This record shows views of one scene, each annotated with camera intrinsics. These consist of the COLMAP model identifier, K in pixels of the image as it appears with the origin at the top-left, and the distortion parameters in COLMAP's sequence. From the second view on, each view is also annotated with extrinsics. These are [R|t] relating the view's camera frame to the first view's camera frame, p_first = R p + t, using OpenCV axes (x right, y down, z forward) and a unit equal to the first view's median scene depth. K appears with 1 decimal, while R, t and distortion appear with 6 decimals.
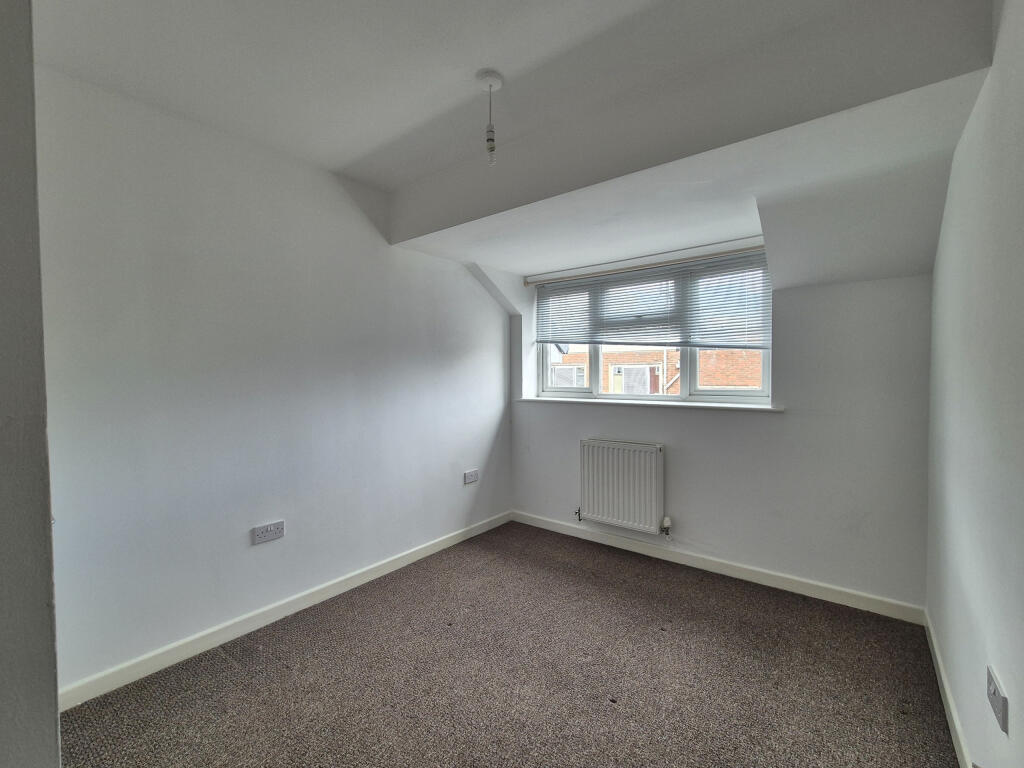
lens RADIAL K [[446.2, 0, 512.0], [0, 446.2, 384.0], [0, 0, 1]] dist [-0.001076, -0.000233]
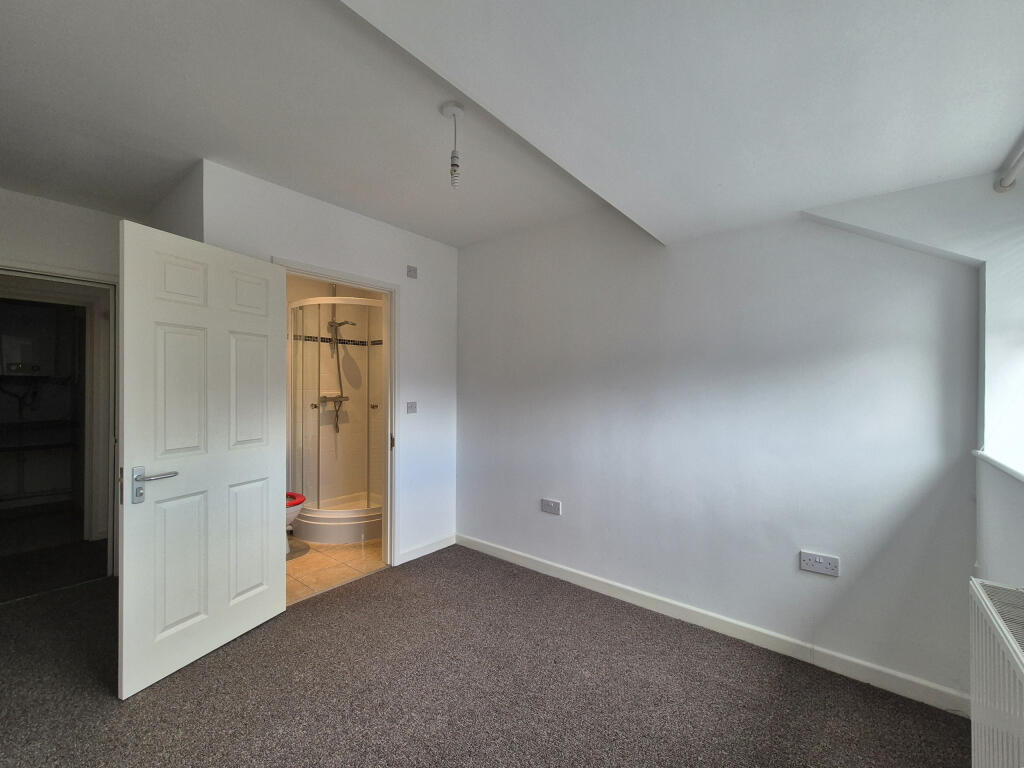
lens RADIAL K [[421.4, 0, 512.0], [0, 421.4, 384.0], [0, 0, 1]] dist [0.000701, 0.000298]
pose [[-0.015758, 0.001915, -0.999874, 0.493357], [-0.023753, 0.999715, 0.002289, -0.024240], [0.999594, 0.023786, -0.015708, 0.615438]]
